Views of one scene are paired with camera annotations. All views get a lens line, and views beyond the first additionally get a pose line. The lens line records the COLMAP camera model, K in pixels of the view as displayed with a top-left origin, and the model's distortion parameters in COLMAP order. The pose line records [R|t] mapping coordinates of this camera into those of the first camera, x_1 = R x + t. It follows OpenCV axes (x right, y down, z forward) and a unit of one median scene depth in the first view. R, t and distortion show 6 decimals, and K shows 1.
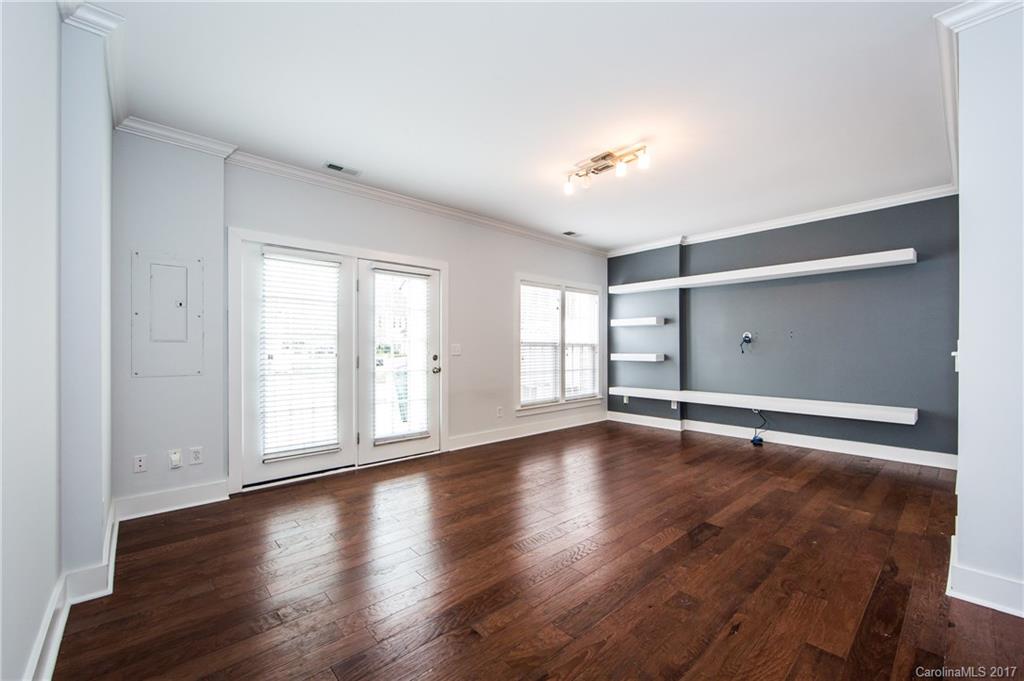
lens RADIAL K [[404.0, 0, 512.5], [0, 404.0, 346.4], [0, 0, 1]] dist [-0.001481, -0.000092]
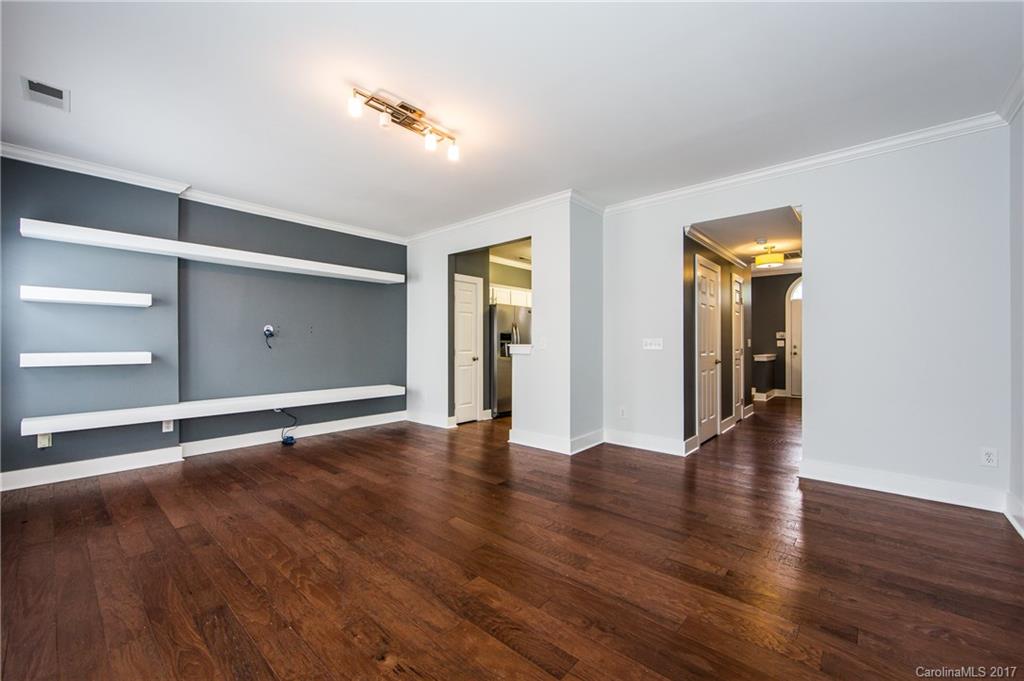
lens RADIAL K [[409.2, 0, 513.5], [0, 409.2, 341.8], [0, 0, 1]] dist [0.008956, 0.000047]
pose [[-0.106894, 0.002952, 0.994266, -0.393390], [-0.004119, 0.999986, -0.003411, 0.003222], [-0.994262, -0.004460, -0.106881, 0.553821]]
